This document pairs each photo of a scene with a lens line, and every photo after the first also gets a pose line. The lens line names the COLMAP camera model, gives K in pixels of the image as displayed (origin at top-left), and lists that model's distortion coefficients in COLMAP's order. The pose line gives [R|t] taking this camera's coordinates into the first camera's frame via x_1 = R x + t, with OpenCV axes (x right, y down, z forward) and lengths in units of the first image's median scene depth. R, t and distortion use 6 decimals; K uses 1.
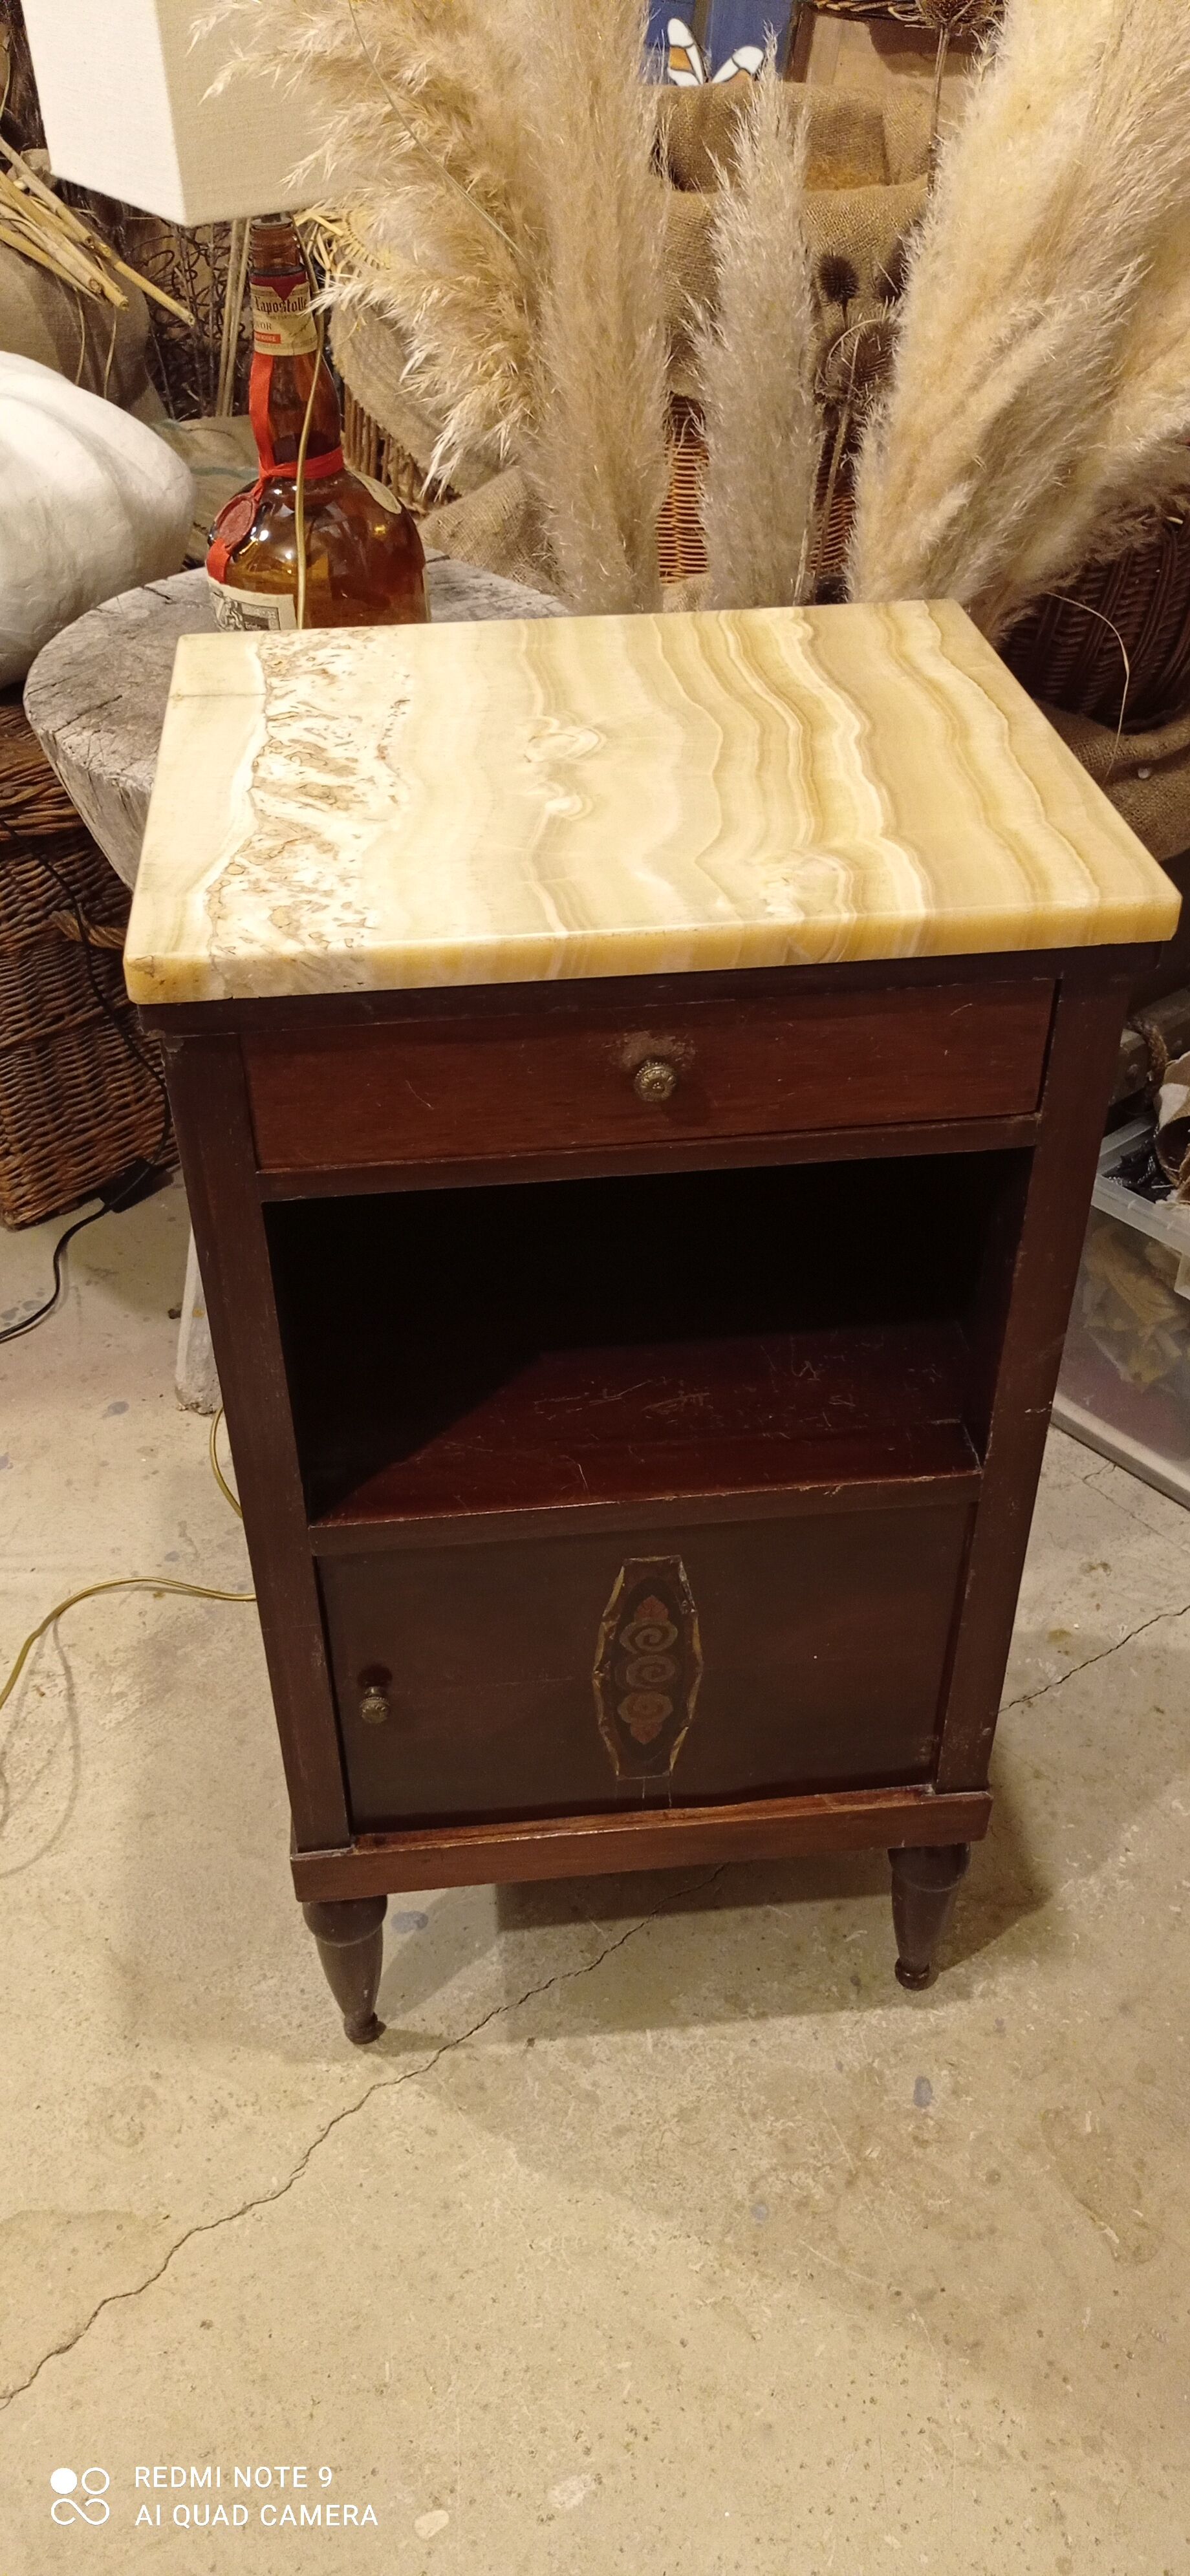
lens RADIAL K [[1988.6, 0, 598.9], [0, 1988.6, 1257.7], [0, 0, 1]] dist [0.002710, 0.000214]
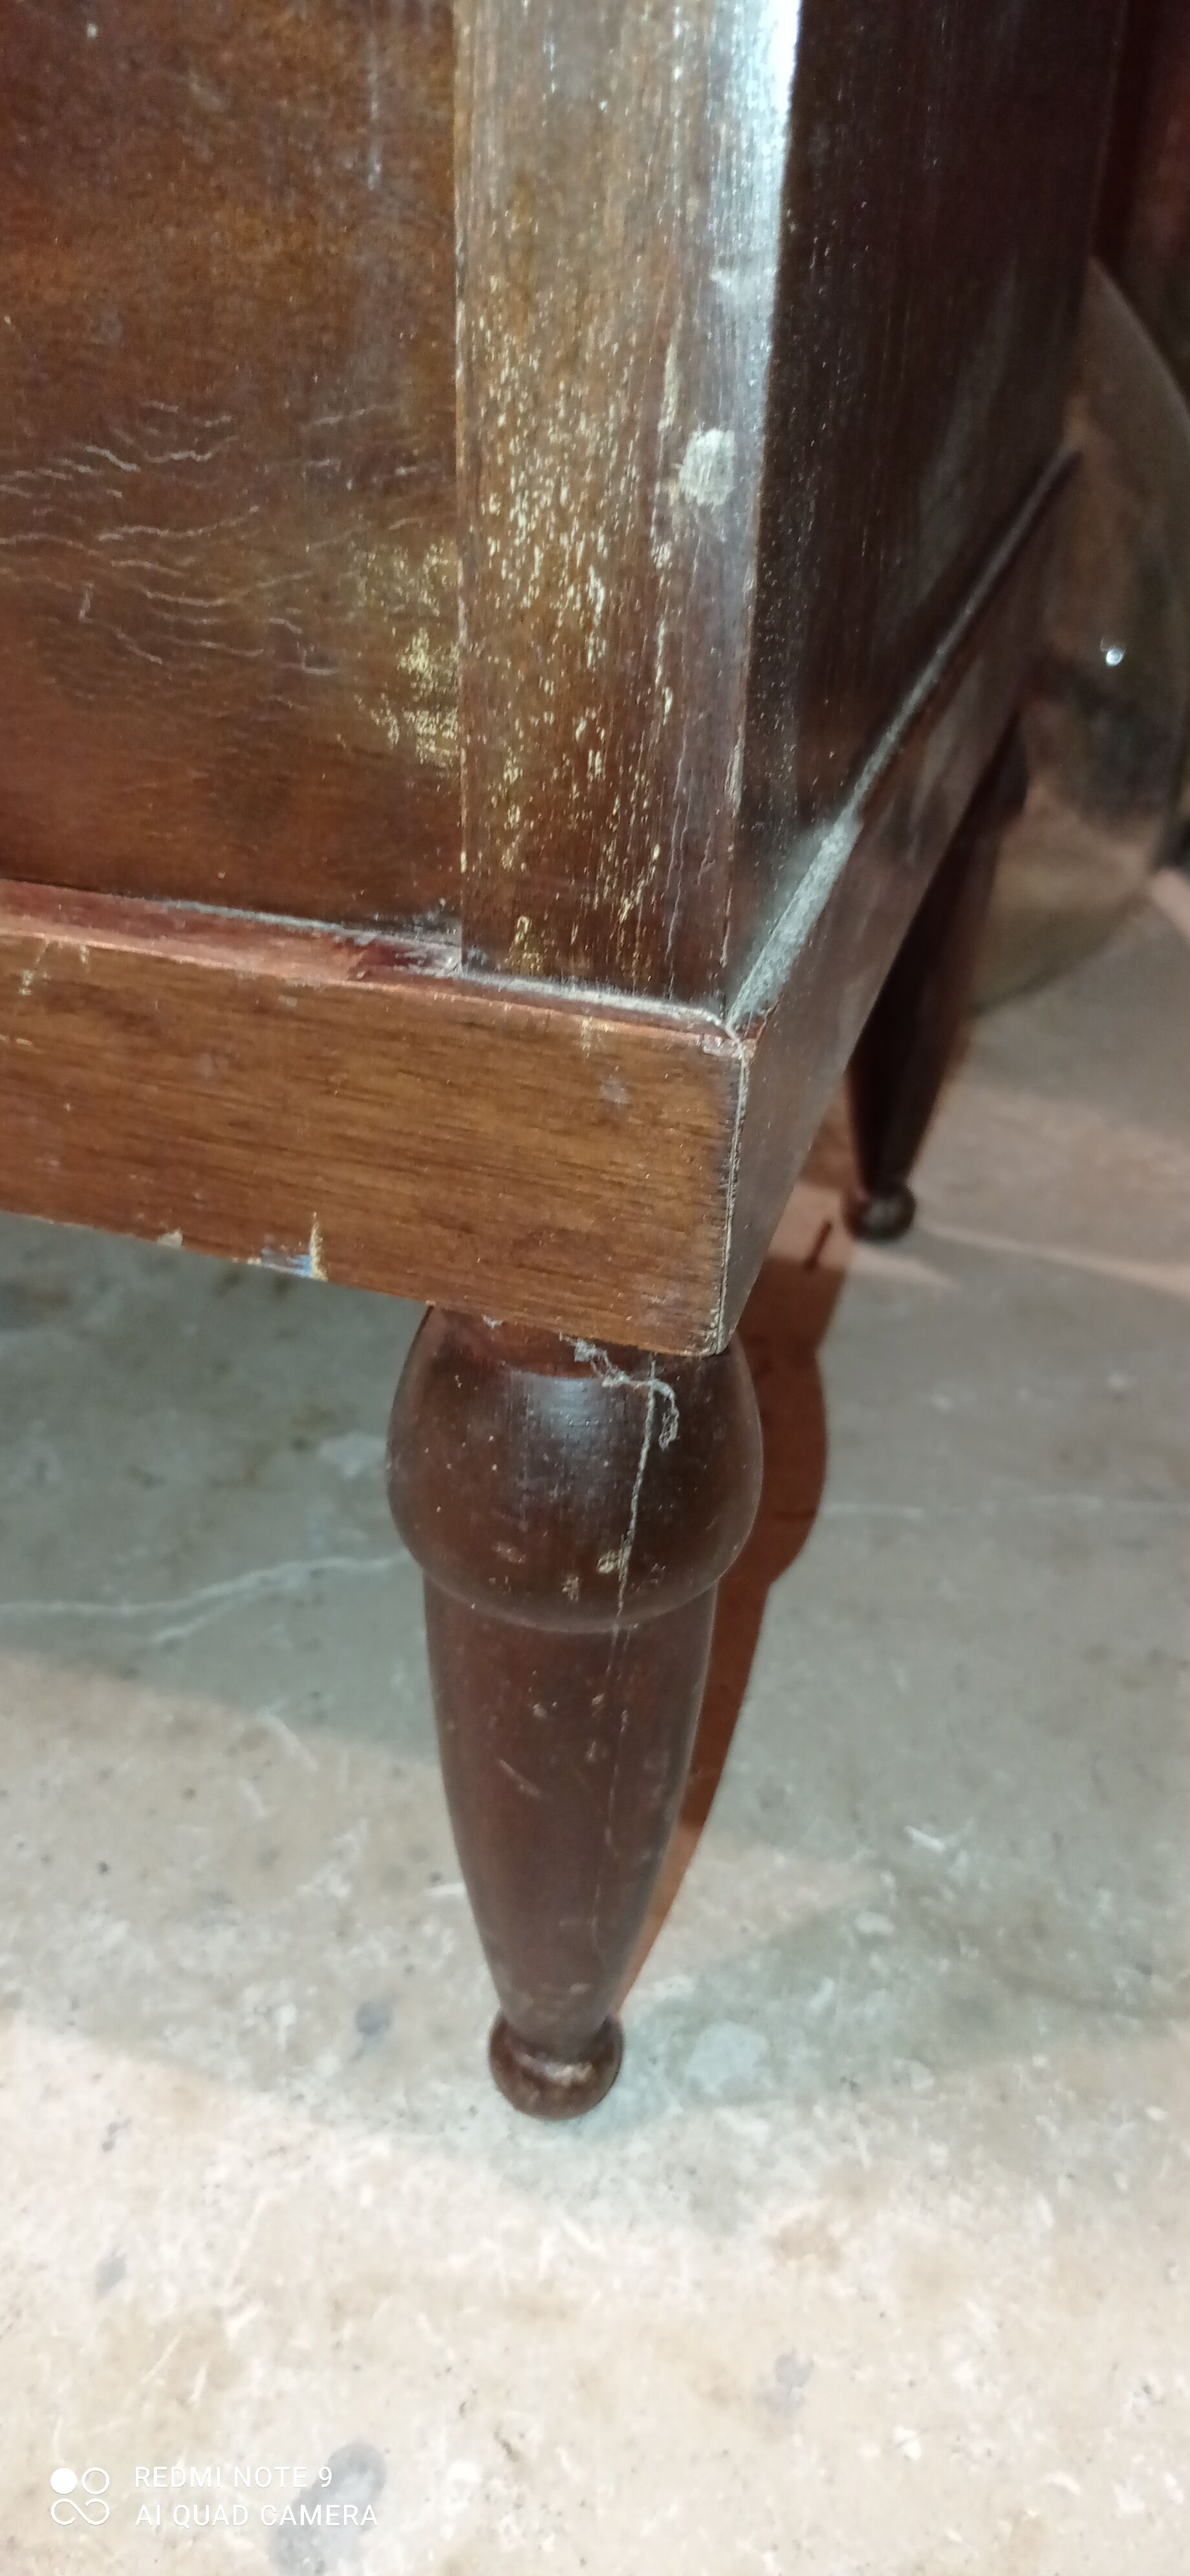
lens RADIAL K [[2066.4, 0, 595.0], [0, 2066.4, 1288.0], [0, 0, 1]] dist [0.009578, 0.008036]
pose [[0.918995, 0.242280, -0.311046, 0.247616], [-0.266870, 0.962967, -0.038403, 0.299873], [0.290223, 0.118301, 0.949619, 0.808898]]
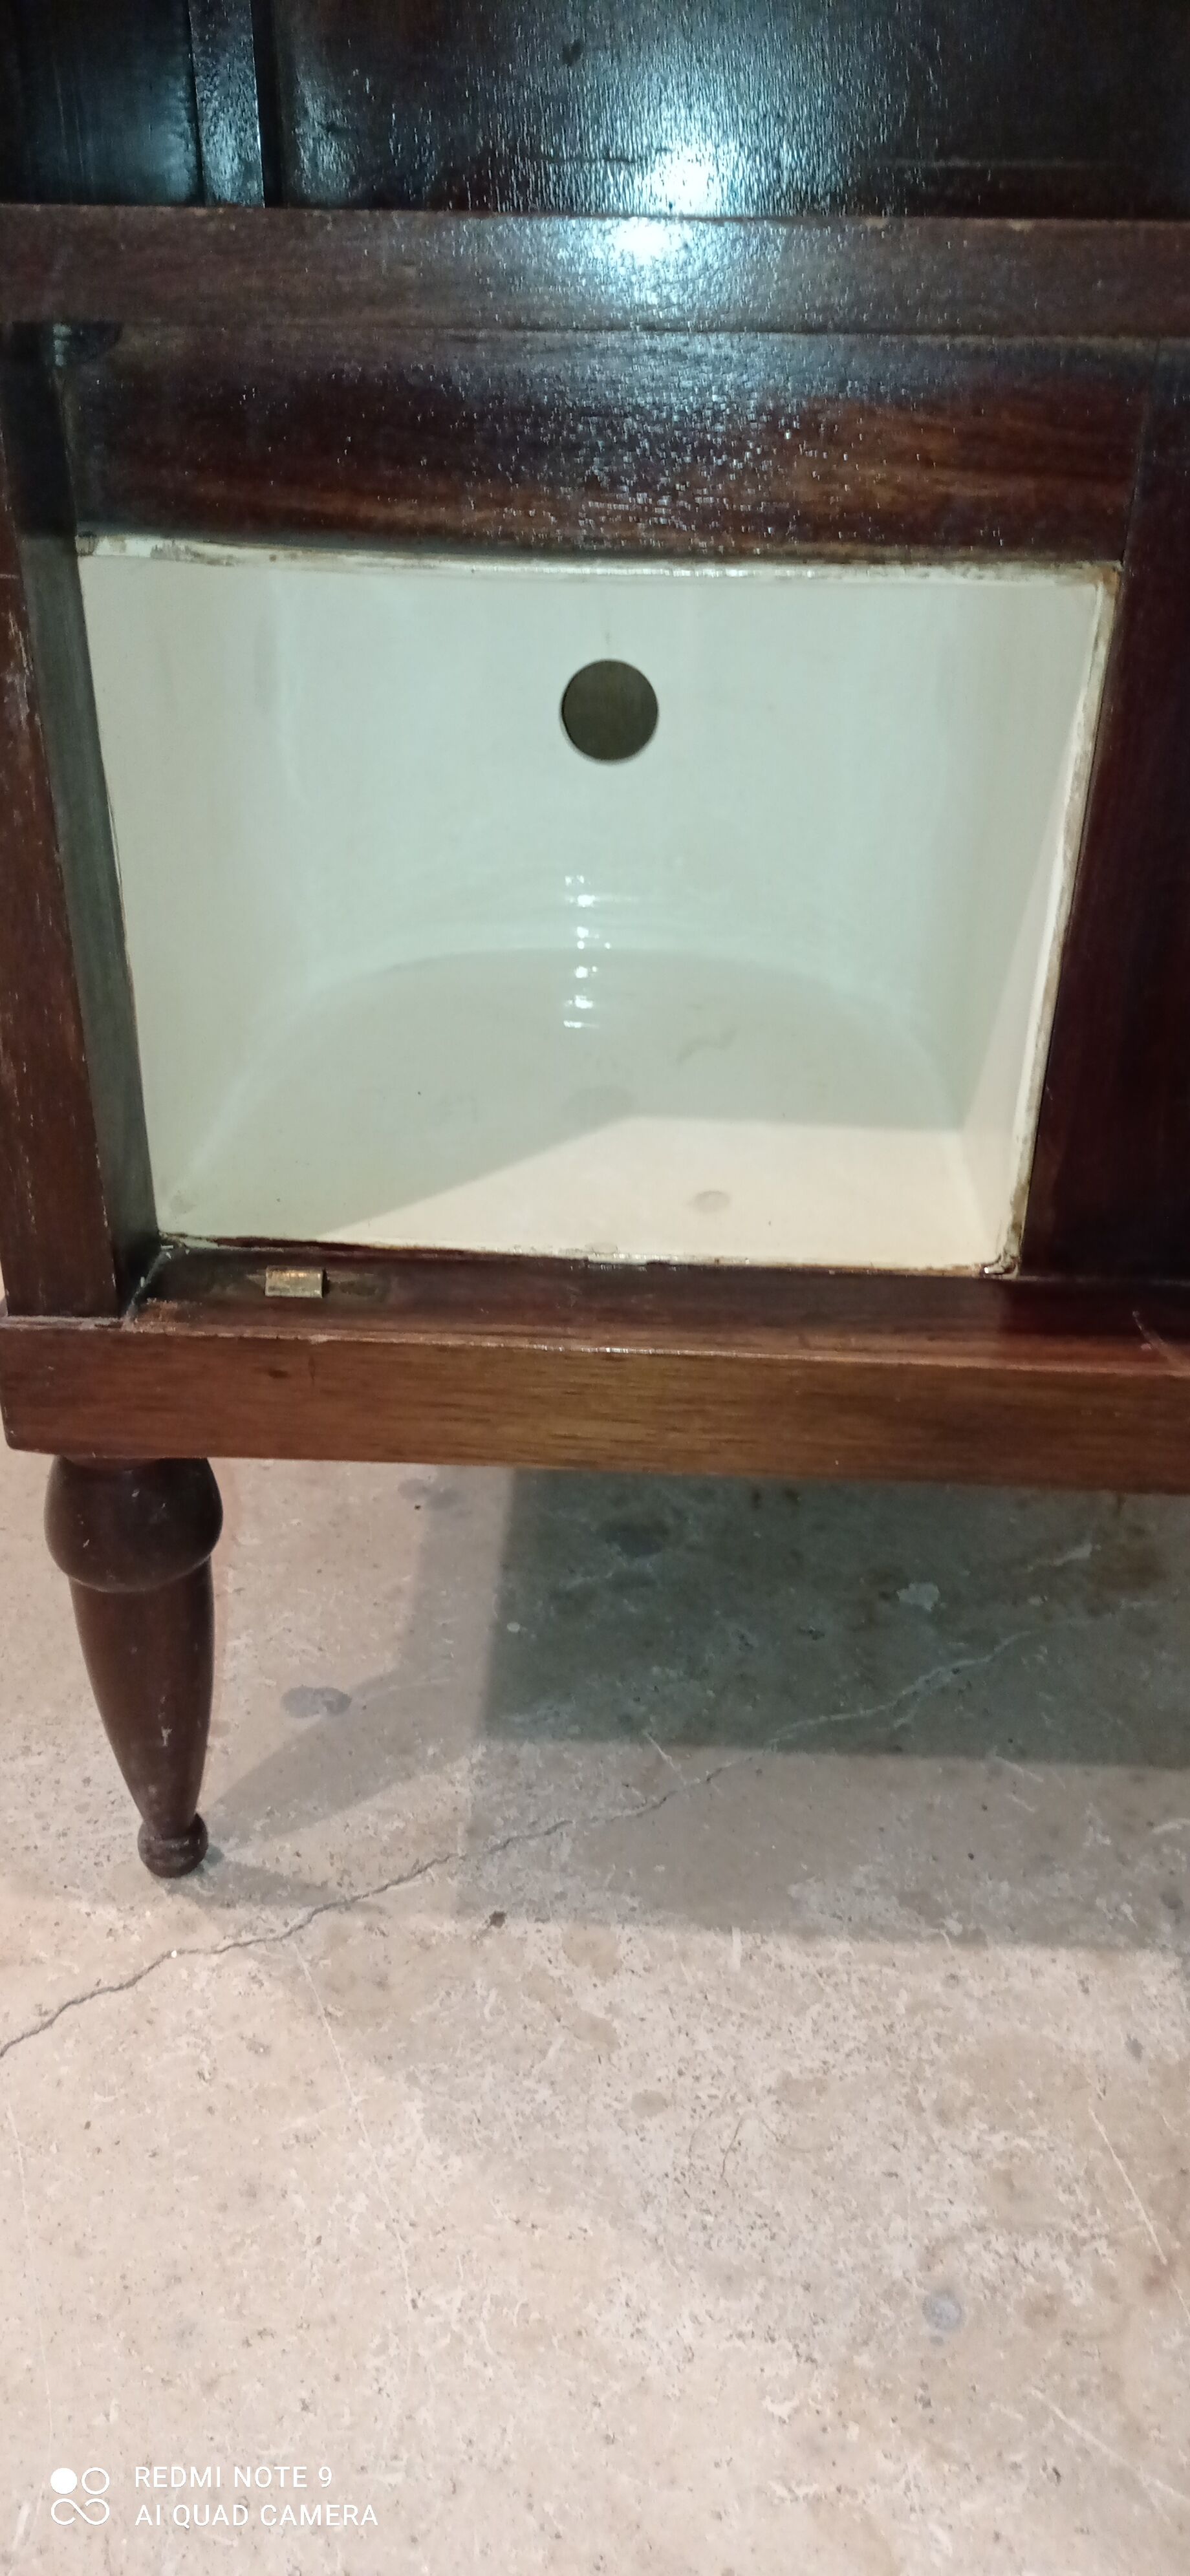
lens RADIAL K [[1976.6, 0, 584.5], [0, 1976.6, 1278.6], [0, 0, 1]] dist [0.001303, -0.004572]
pose [[0.987324, 0.086513, -0.133065, 0.042241], [-0.104998, 0.984733, -0.138839, 0.329511], [0.119022, 0.151051, 0.981334, 0.538234]]
